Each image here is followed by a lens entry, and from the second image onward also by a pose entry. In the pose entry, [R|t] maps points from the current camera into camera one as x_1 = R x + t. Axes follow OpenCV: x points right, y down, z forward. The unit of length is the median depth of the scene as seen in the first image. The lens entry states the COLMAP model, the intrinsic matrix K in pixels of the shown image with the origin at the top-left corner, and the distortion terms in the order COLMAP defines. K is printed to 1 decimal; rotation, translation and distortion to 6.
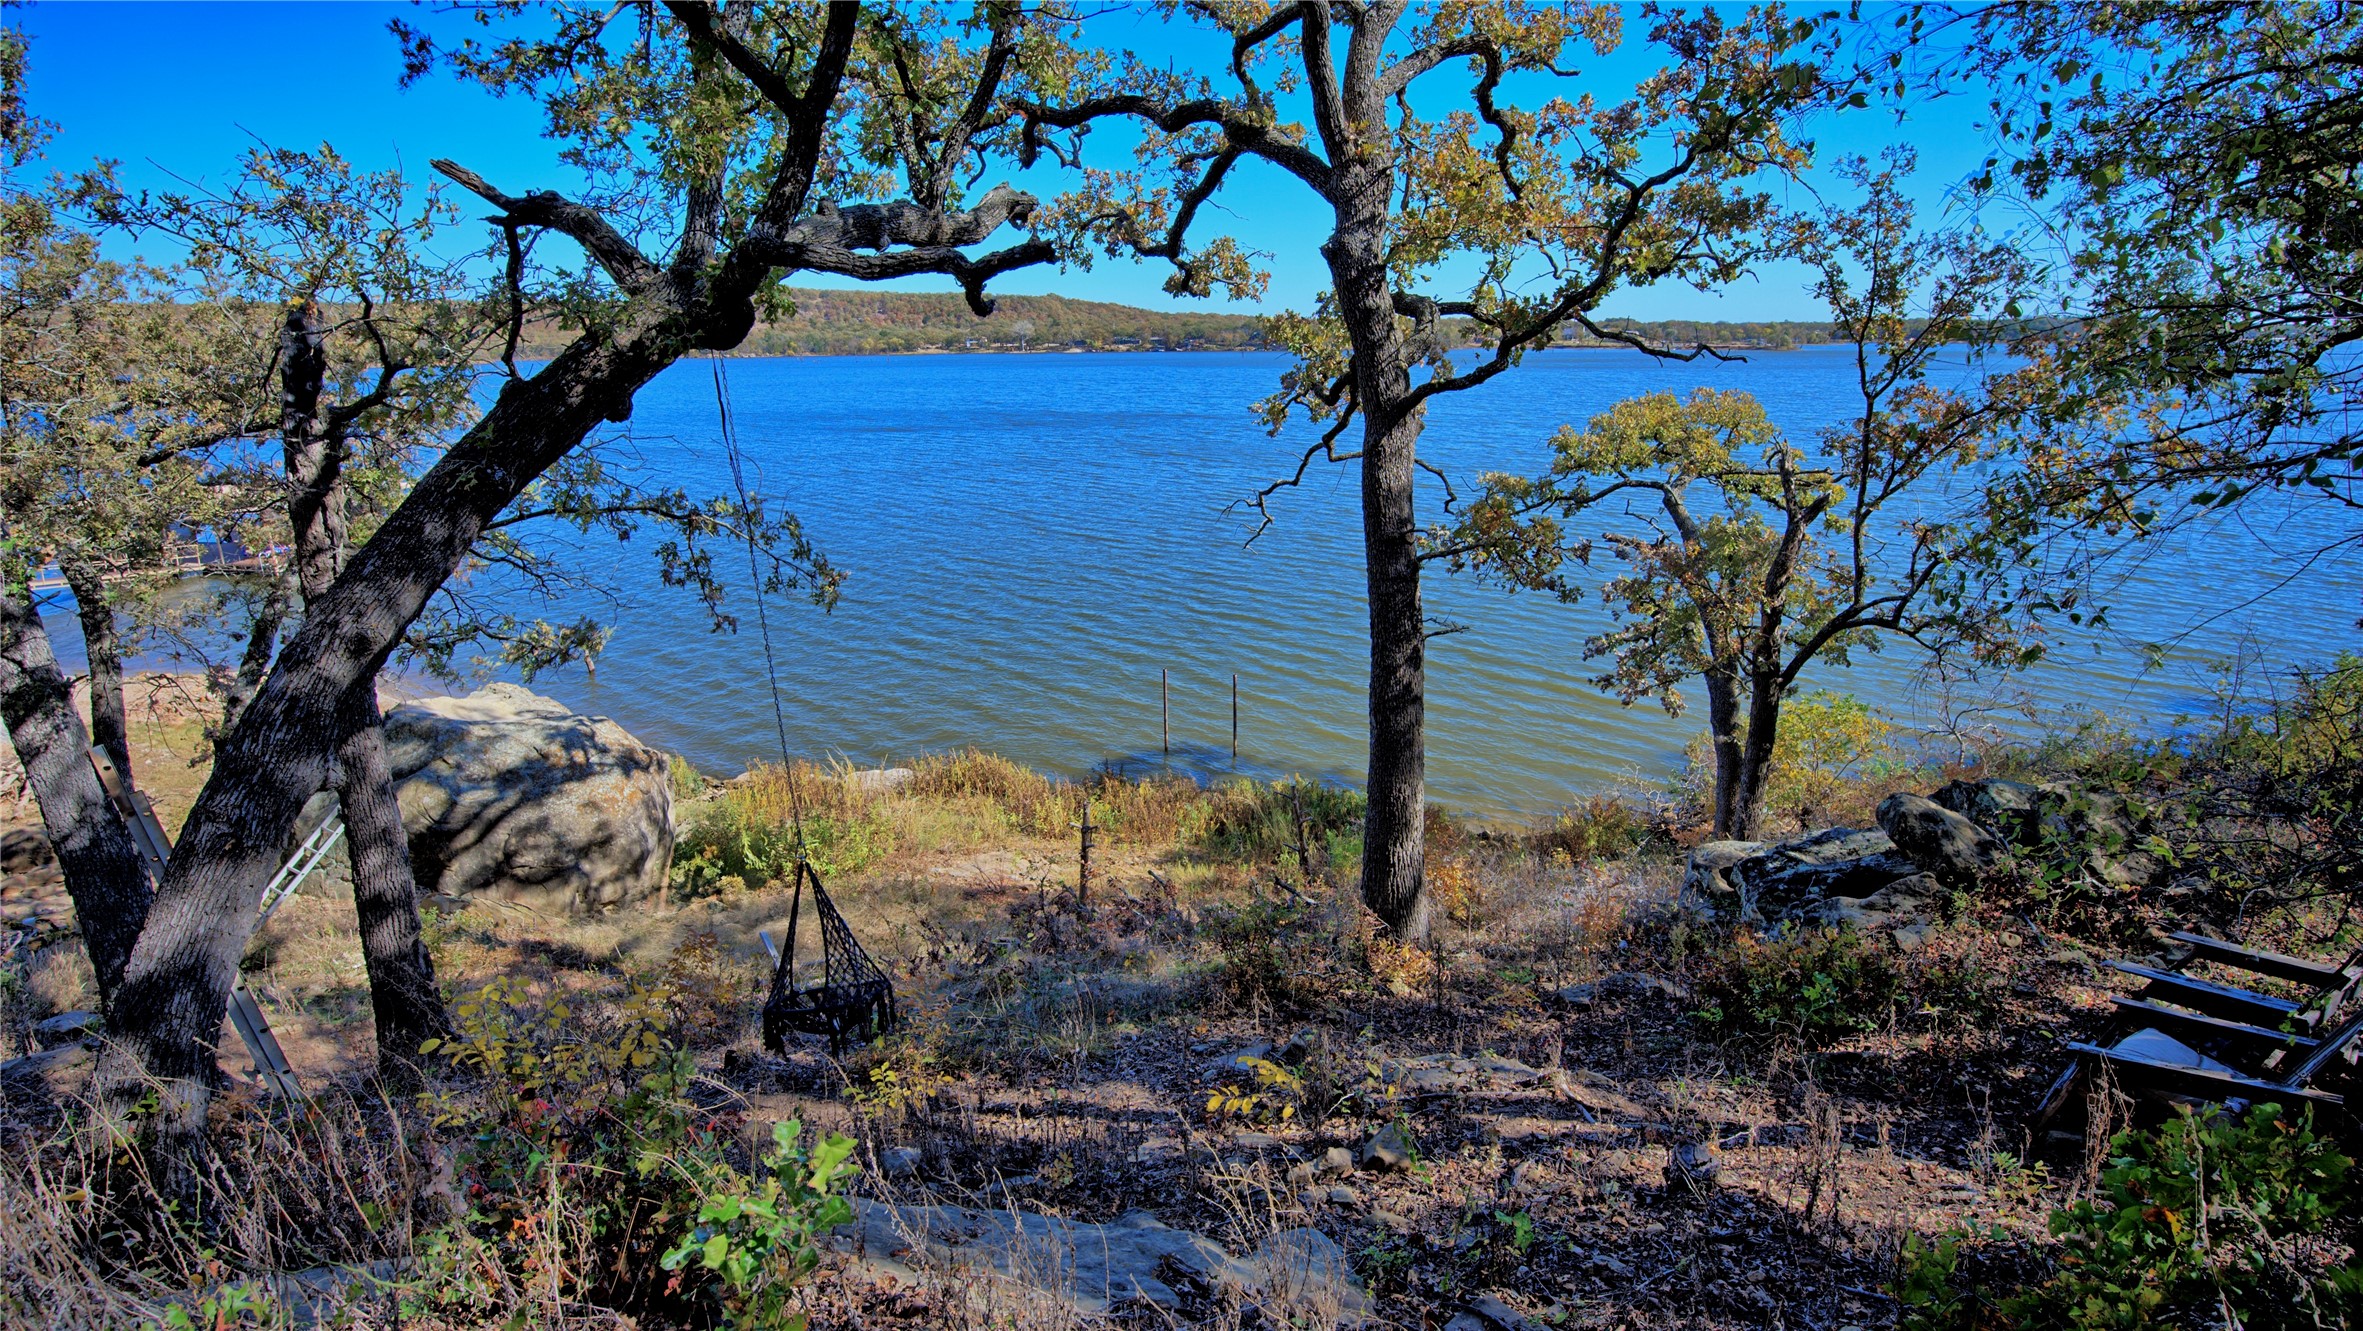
lens RADIAL K [[1106.5, 0, 1171.0], [0, 1106.5, 654.1], [0, 0, 1]] dist [-0.004336, -0.000310]
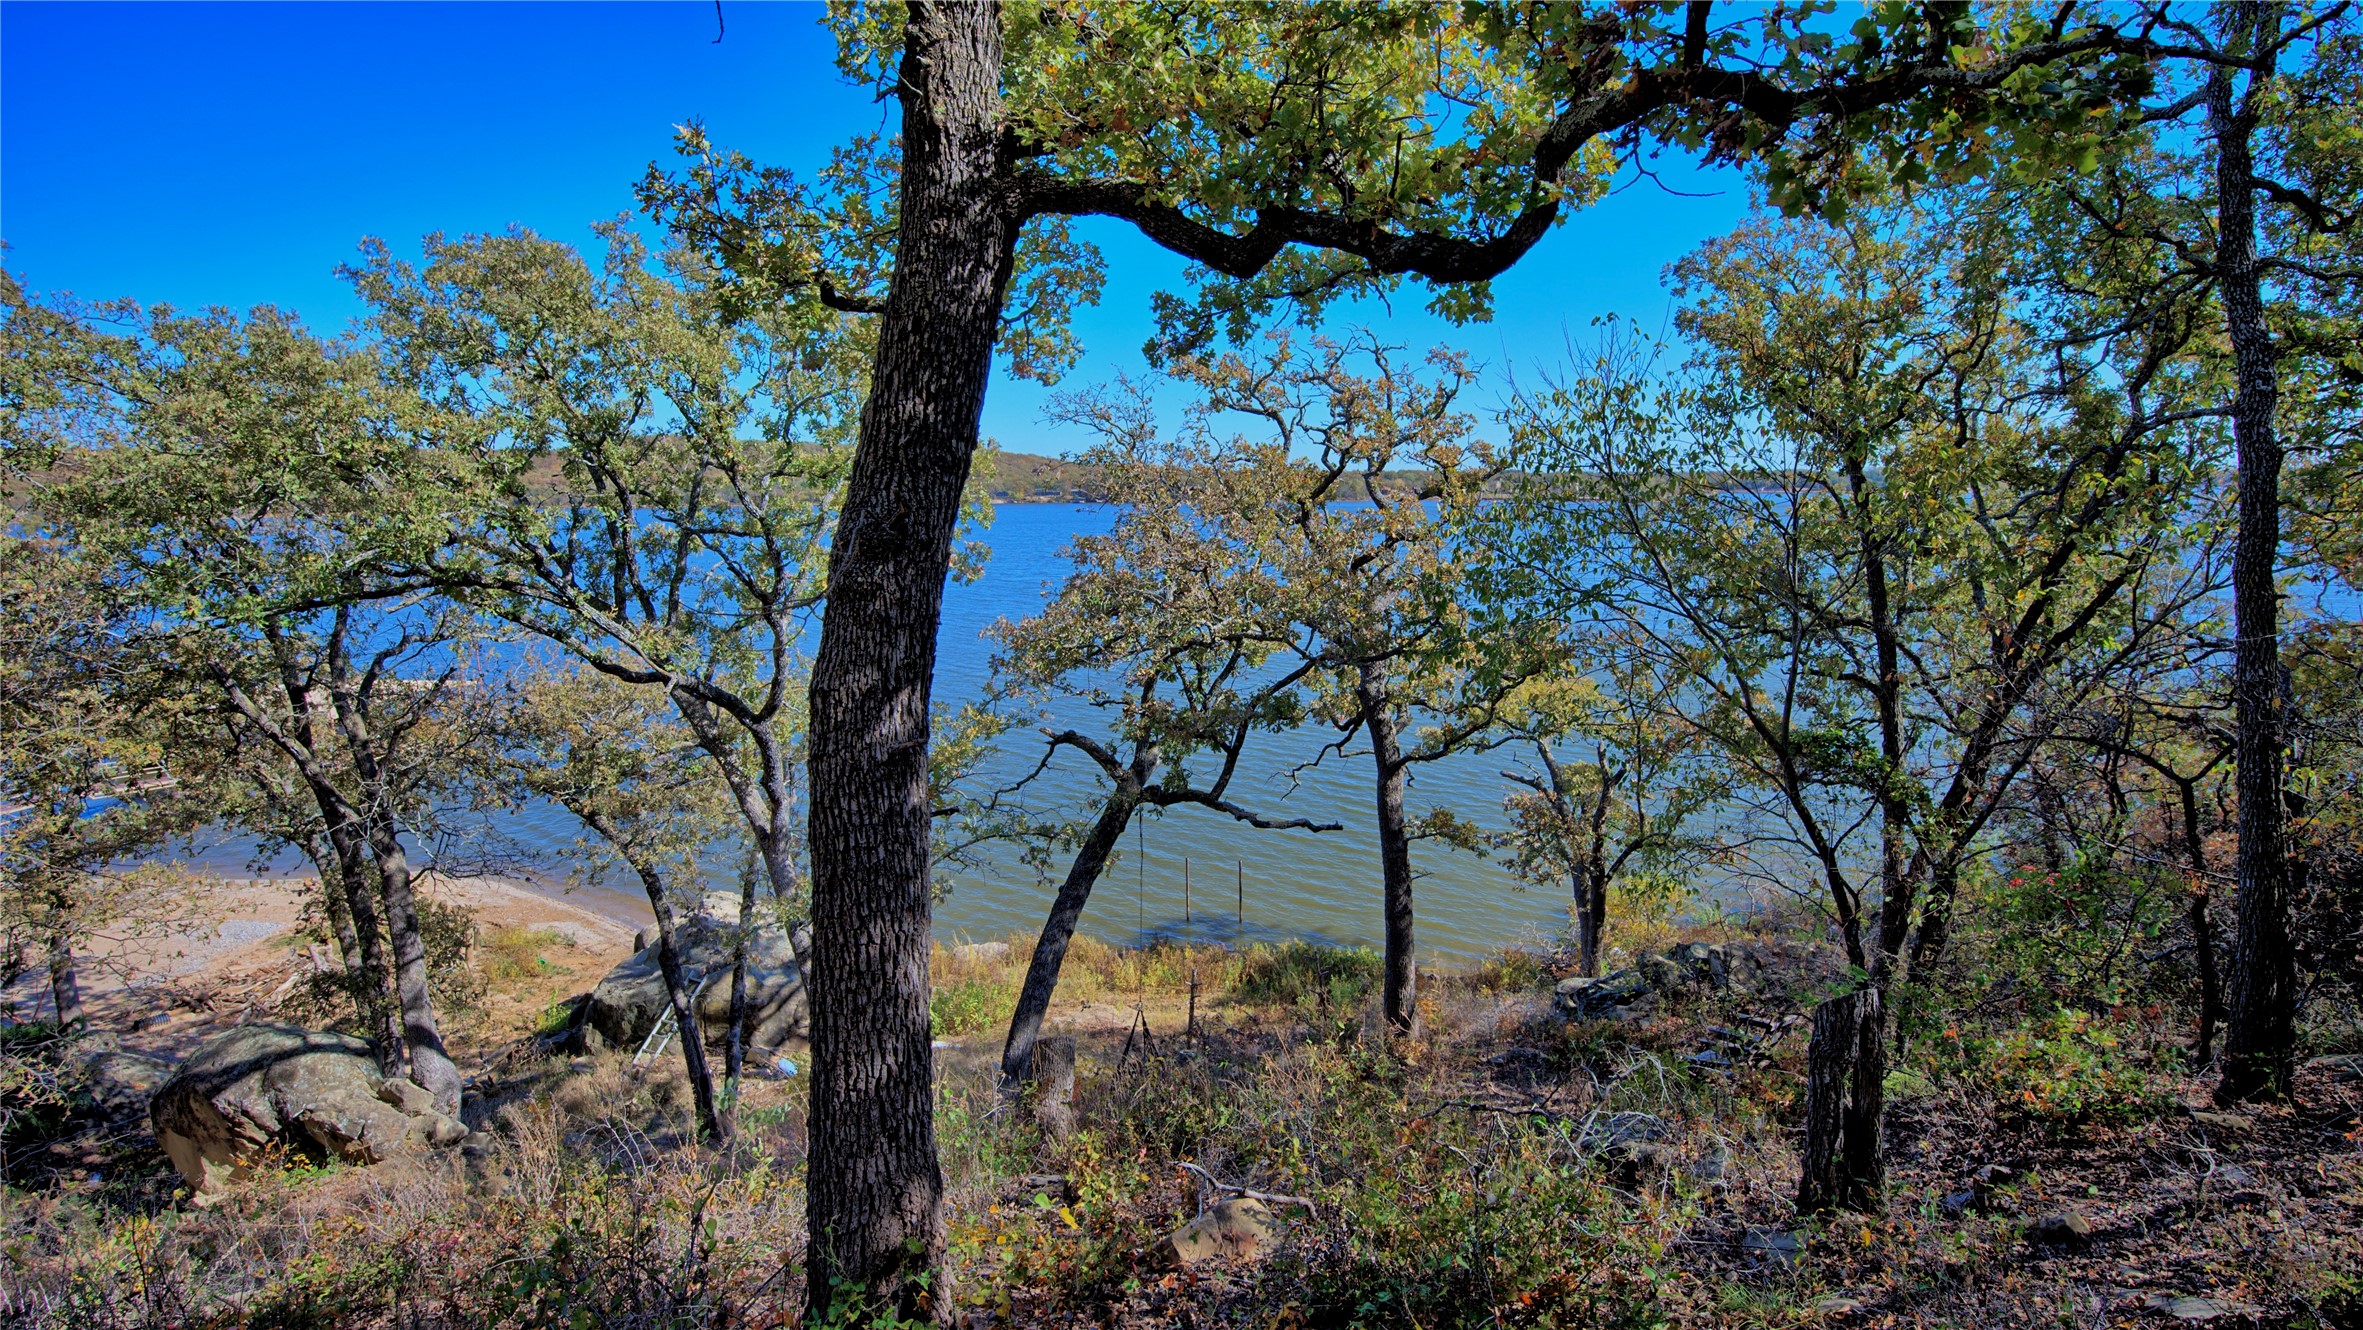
lens RADIAL K [[1106.5, 0, 1195.6], [0, 1106.5, 670.5], [0, 0, 1]] dist [-0.004336, -0.000310]
pose [[0.995349, -0.015398, 0.095092, -0.291779], [0.025887, 0.993586, -0.110080, -0.155717], [-0.092787, 0.112030, 0.989363, -0.827878]]
